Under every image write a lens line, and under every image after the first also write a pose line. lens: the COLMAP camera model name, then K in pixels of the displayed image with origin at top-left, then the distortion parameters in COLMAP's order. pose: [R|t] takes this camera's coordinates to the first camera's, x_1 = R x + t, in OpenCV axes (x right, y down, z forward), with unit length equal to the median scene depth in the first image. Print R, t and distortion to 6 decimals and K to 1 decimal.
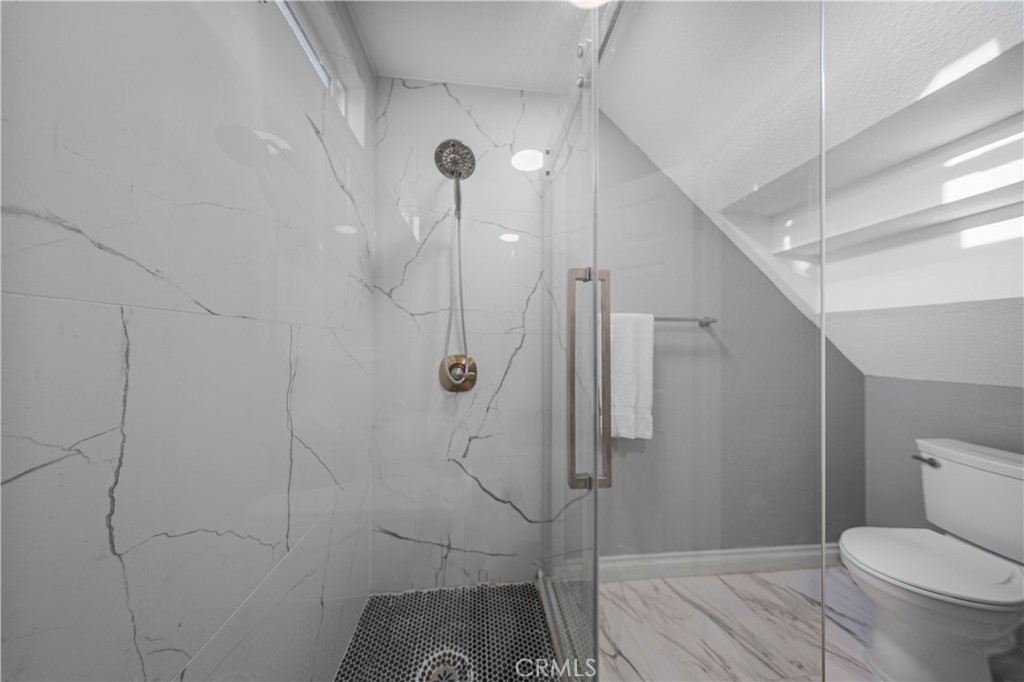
lens RADIAL K [[303.3, 0, 511.5], [0, 303.3, 341.5], [0, 0, 1]] dist [0.007040, 0.000022]
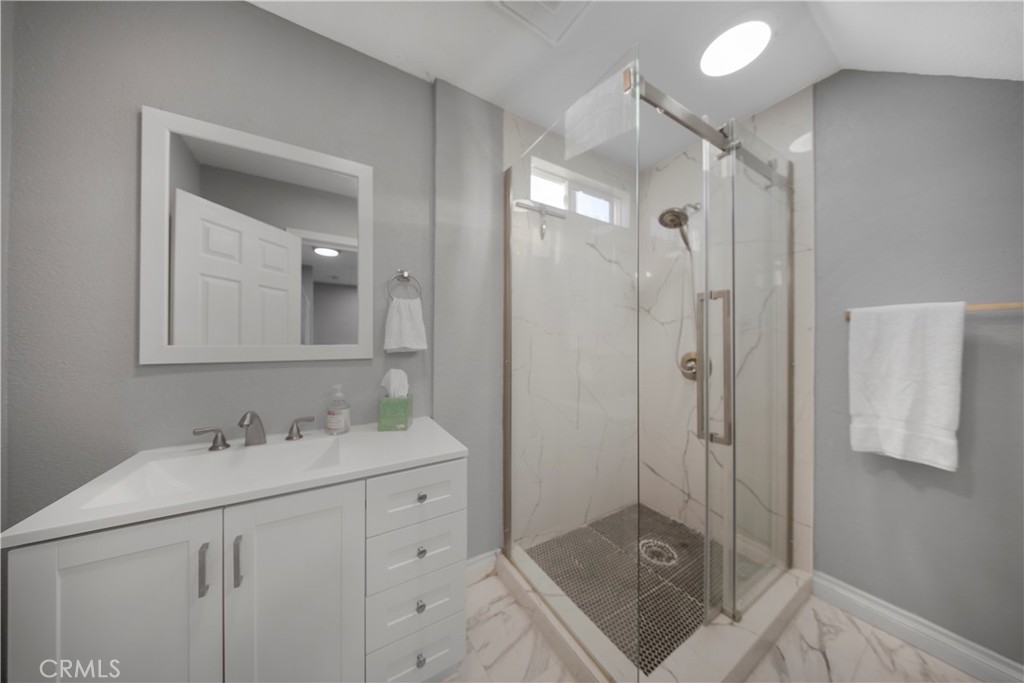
lens RADIAL K [[303.3, 0, 510.7], [0, 303.3, 343.3], [0, 0, 1]] dist [0.007040, 0.000022]
pose [[0.432748, -0.004352, -0.901505, 0.670194], [0.000458, 0.999989, -0.004608, 0.012980], [0.901515, 0.001581, 0.432745, -0.287126]]
